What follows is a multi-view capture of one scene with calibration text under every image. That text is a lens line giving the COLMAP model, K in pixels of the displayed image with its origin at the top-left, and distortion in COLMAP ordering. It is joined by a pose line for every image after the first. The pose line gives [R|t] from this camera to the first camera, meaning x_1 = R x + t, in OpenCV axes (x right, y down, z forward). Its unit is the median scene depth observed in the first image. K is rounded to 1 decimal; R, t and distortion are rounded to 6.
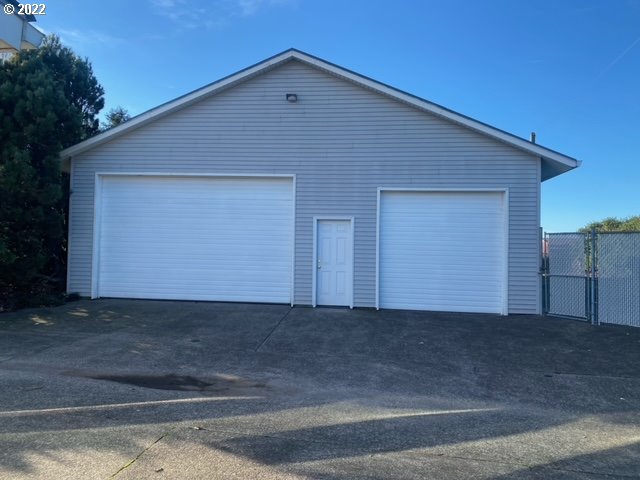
lens RADIAL K [[495.4, 0, 321.4], [0, 495.4, 236.8], [0, 0, 1]] dist [0.010153, -0.008608]
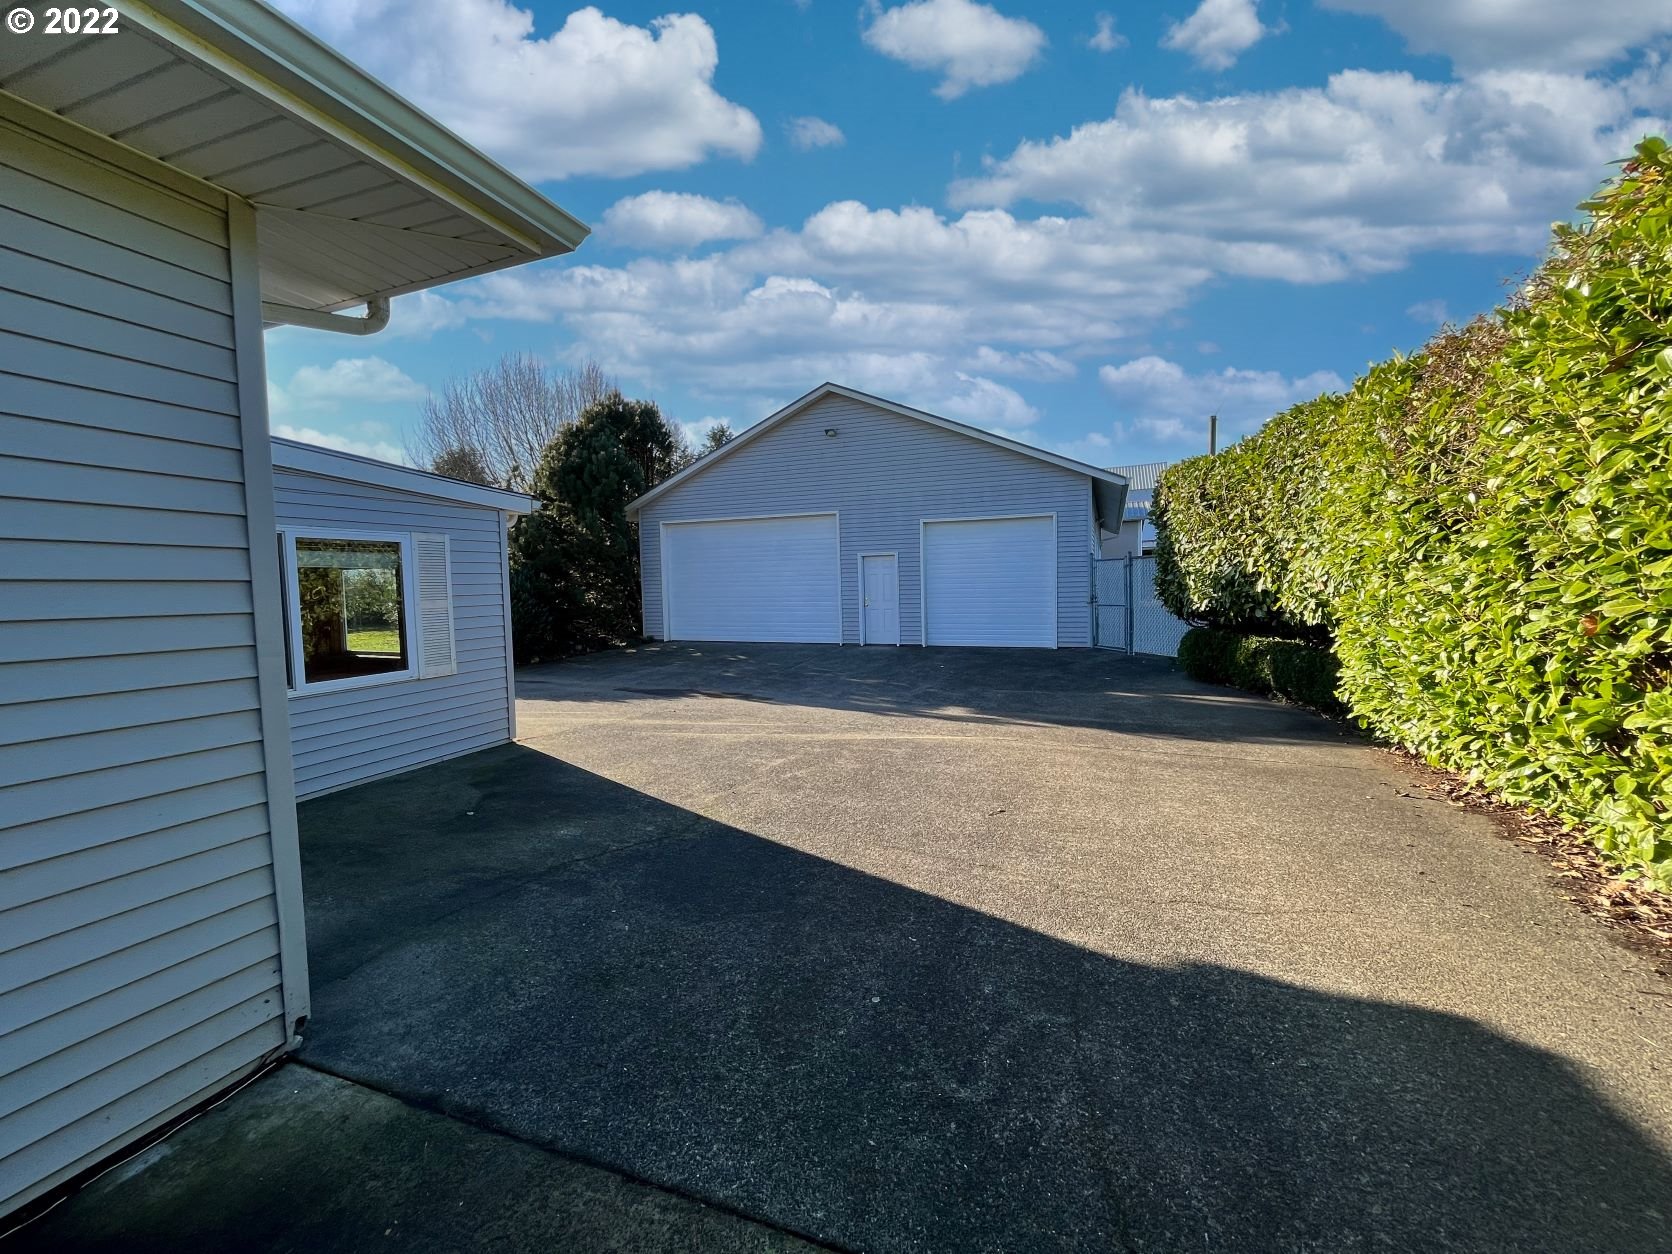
lens RADIAL K [[706.8, 0, 836.0], [0, 706.8, 627.0], [0, 0, 1]] dist [0.000884, -0.000106]
pose [[0.959859, -0.023927, -0.279460, 0.330440], [0.046733, 0.996070, 0.075231, -0.003493], [0.276562, -0.085272, 0.957205, -0.361323]]
